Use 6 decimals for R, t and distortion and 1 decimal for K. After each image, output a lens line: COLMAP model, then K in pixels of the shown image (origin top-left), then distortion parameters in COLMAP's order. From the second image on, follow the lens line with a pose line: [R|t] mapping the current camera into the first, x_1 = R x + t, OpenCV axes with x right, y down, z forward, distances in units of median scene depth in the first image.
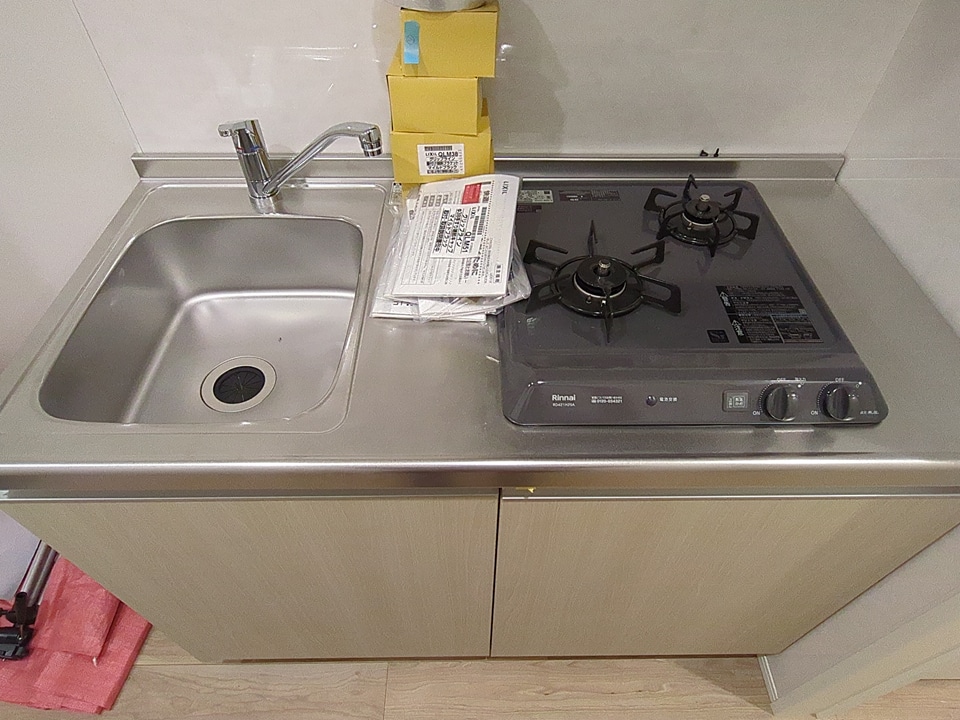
lens RADIAL K [[581.8, 0, 479.7], [0, 581.8, 398.8], [0, 0, 1]] dist [-0.002120, 0.000113]
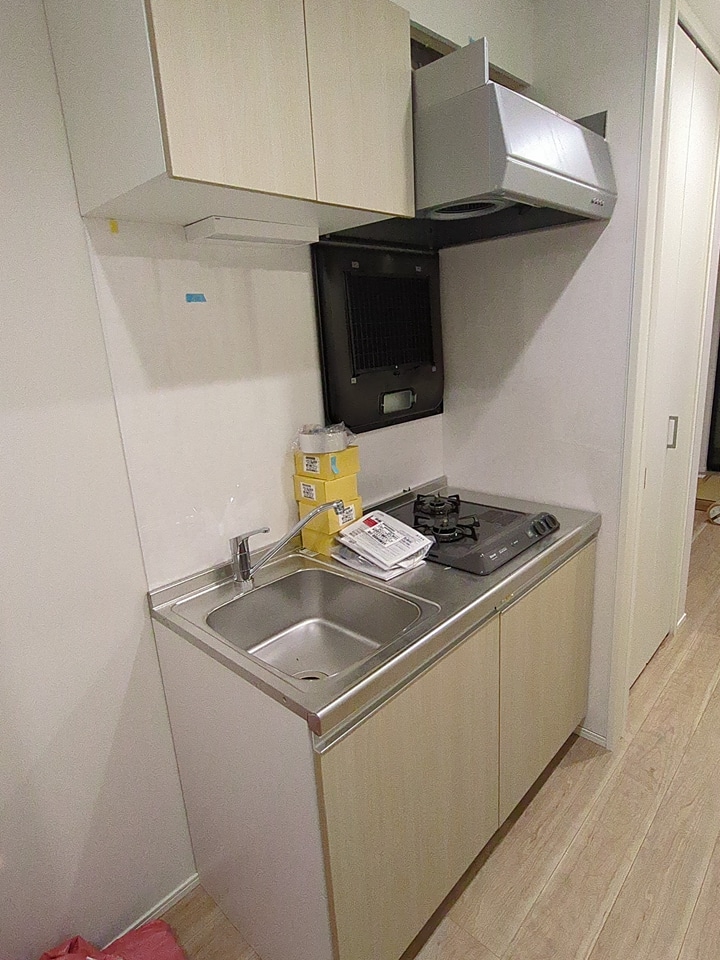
lens RADIAL K [[581.8, 0, 360.0], [0, 581.8, 480.0], [0, 0, 1]] dist [-0.002120, 0.000113]
pose [[0.677239, -0.233707, 0.697659, -1.438441], [0.603733, 0.718485, -0.345379, 0.214992], [-0.420540, 0.655104, 0.627683, -0.334947]]
